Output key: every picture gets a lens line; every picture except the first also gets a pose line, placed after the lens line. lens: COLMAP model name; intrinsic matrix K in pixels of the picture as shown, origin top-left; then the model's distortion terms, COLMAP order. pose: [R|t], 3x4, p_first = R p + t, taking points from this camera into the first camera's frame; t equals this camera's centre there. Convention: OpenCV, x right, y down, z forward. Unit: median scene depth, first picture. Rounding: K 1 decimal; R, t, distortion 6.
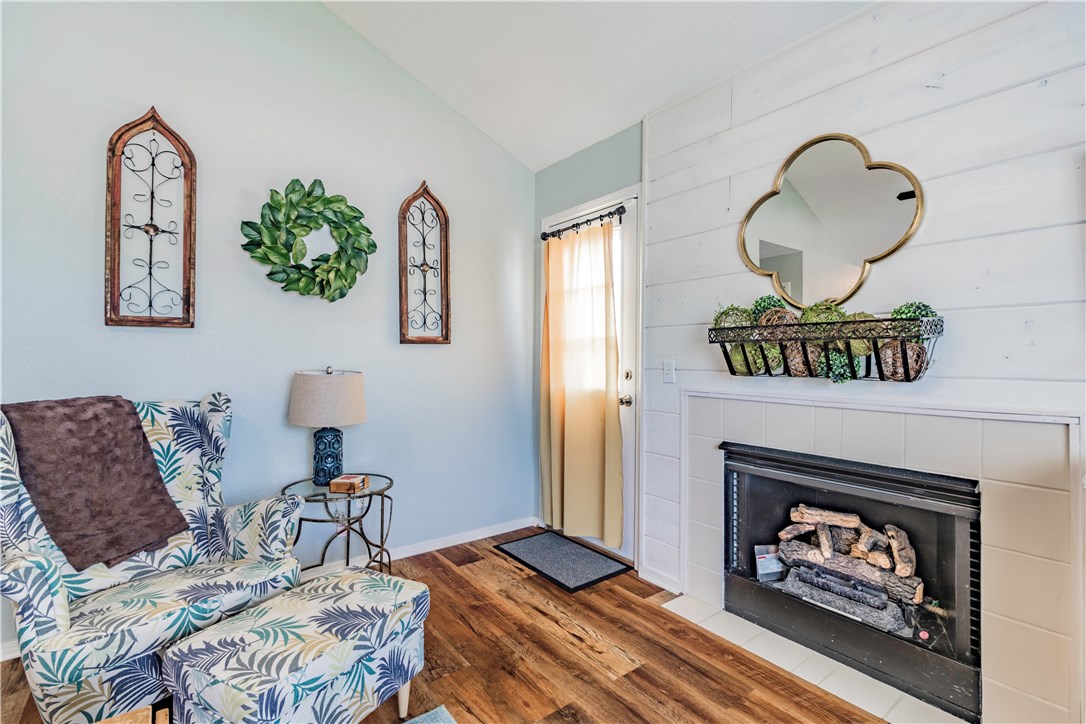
lens RADIAL K [[497.2, 0, 550.8], [0, 497.2, 356.4], [0, 0, 1]] dist [0.001622, 0.000931]
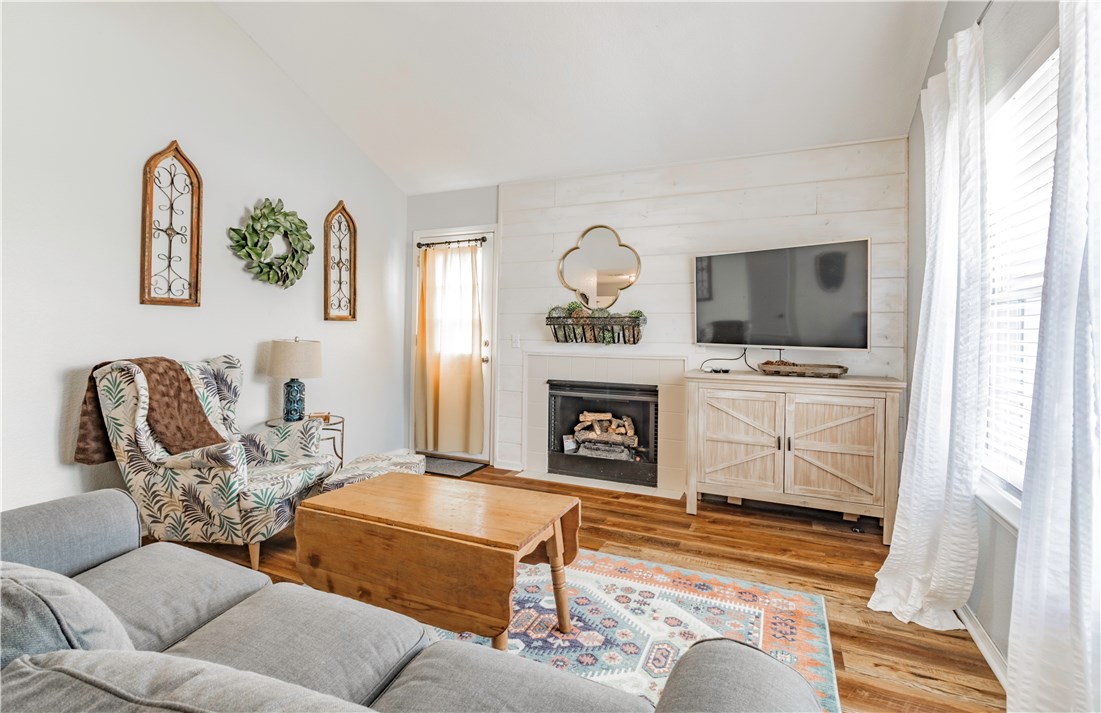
lens RADIAL K [[517.4, 0, 544.9], [0, 517.4, 334.1], [0, 0, 1]] dist [-0.003792, -0.000163]
pose [[0.884985, 0.008619, 0.465540, -0.545417], [-0.010644, 0.999942, 0.001721, 0.003176], [-0.465498, -0.006478, 0.885025, -0.661439]]
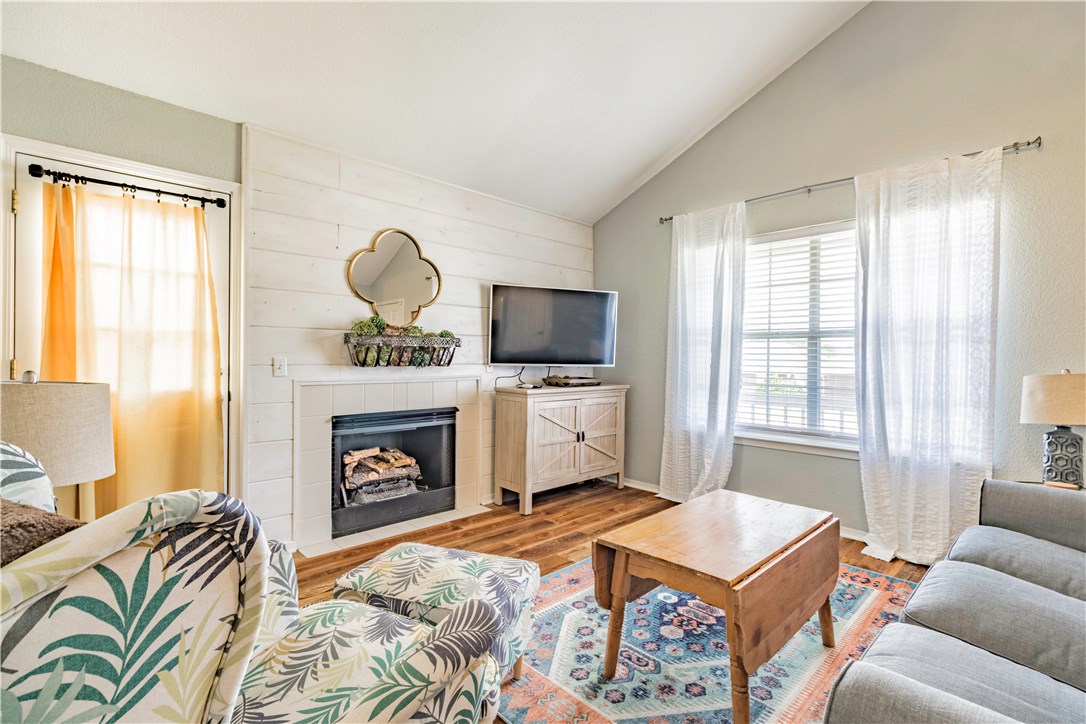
lens RADIAL K [[497.2, 0, 543.5], [0, 497.2, 359.9], [0, 0, 1]] dist [0.001622, 0.000931]
pose [[-0.107521, -0.005486, 0.994188, -1.084271], [-0.003531, 0.999981, 0.005136, 0.007766], [-0.994197, -0.002958, -0.107539, 0.578155]]
